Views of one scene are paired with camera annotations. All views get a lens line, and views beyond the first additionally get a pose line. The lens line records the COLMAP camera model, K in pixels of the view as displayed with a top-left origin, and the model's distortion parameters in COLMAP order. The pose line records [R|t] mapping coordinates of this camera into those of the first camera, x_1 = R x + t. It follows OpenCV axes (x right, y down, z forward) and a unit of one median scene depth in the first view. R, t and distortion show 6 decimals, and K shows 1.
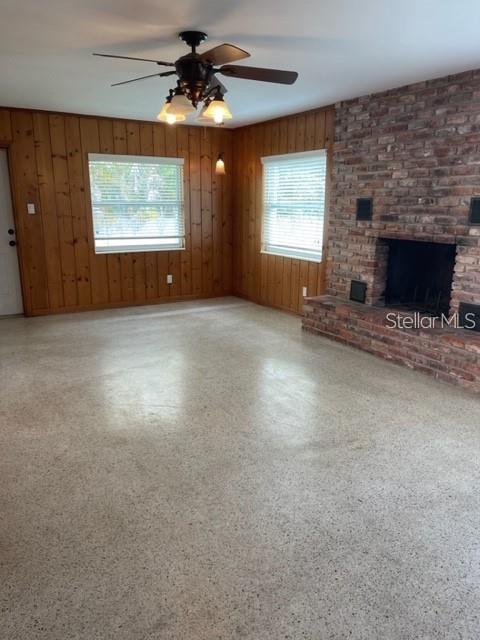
lens RADIAL K [[484.6, 0, 242.5], [0, 484.6, 320.6], [0, 0, 1]] dist [0.032777, -0.034860]
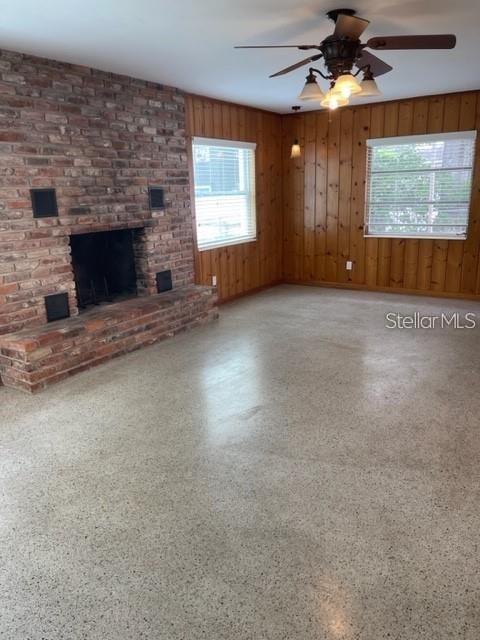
lens RADIAL K [[484.6, 0, 243.7], [0, 484.6, 319.6], [0, 0, 1]] dist [0.032777, -0.034860]
pose [[-0.439795, -0.225538, 0.869318, -0.677890], [0.240167, 0.903167, 0.355823, -0.288671], [-0.865390, 0.365271, -0.343041, 1.170880]]
